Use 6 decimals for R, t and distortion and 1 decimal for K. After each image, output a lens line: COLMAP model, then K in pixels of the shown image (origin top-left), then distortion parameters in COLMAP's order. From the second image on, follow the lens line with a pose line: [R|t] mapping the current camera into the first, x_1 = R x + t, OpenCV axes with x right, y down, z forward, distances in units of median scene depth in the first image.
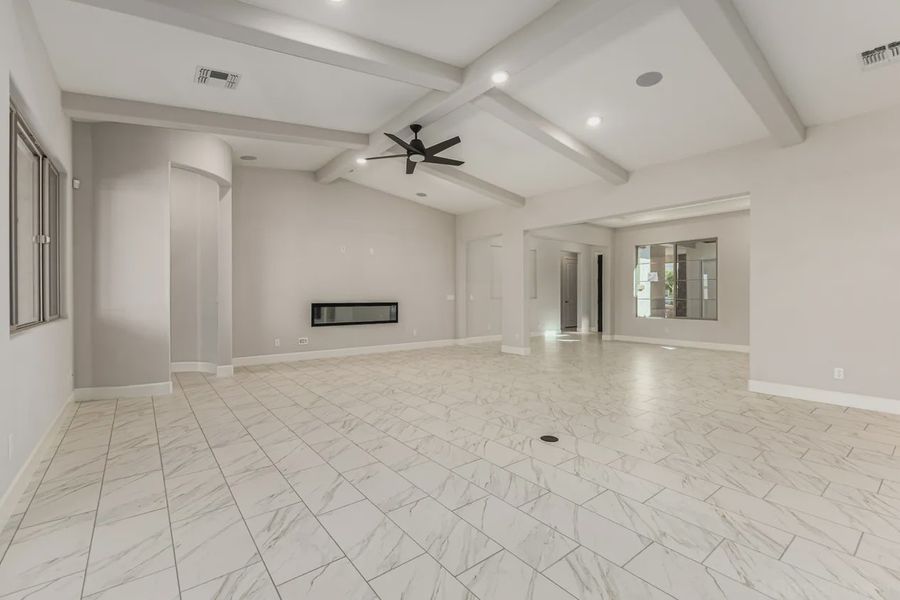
lens RADIAL K [[397.7, 0, 452.8], [0, 397.7, 297.1], [0, 0, 1]] dist [0.014558, -0.000157]
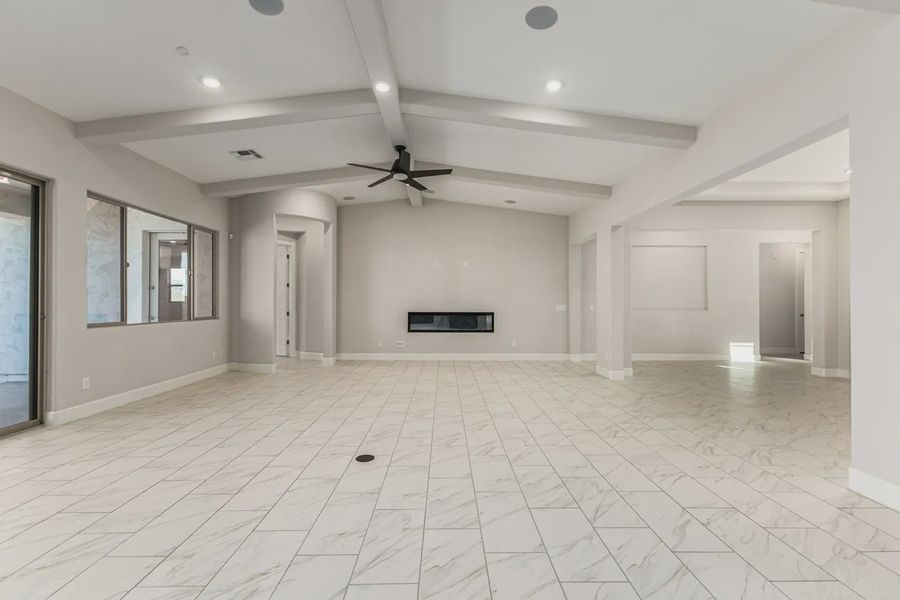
lens RADIAL K [[392.5, 0, 449.1], [0, 392.5, 303.9], [0, 0, 1]] dist [0.008228, -0.000233]
pose [[0.787447, 0.001702, -0.616380, 0.466334], [-0.004701, 0.999984, -0.003244, -0.004859], [0.616365, 0.005452, 0.787442, 0.184127]]
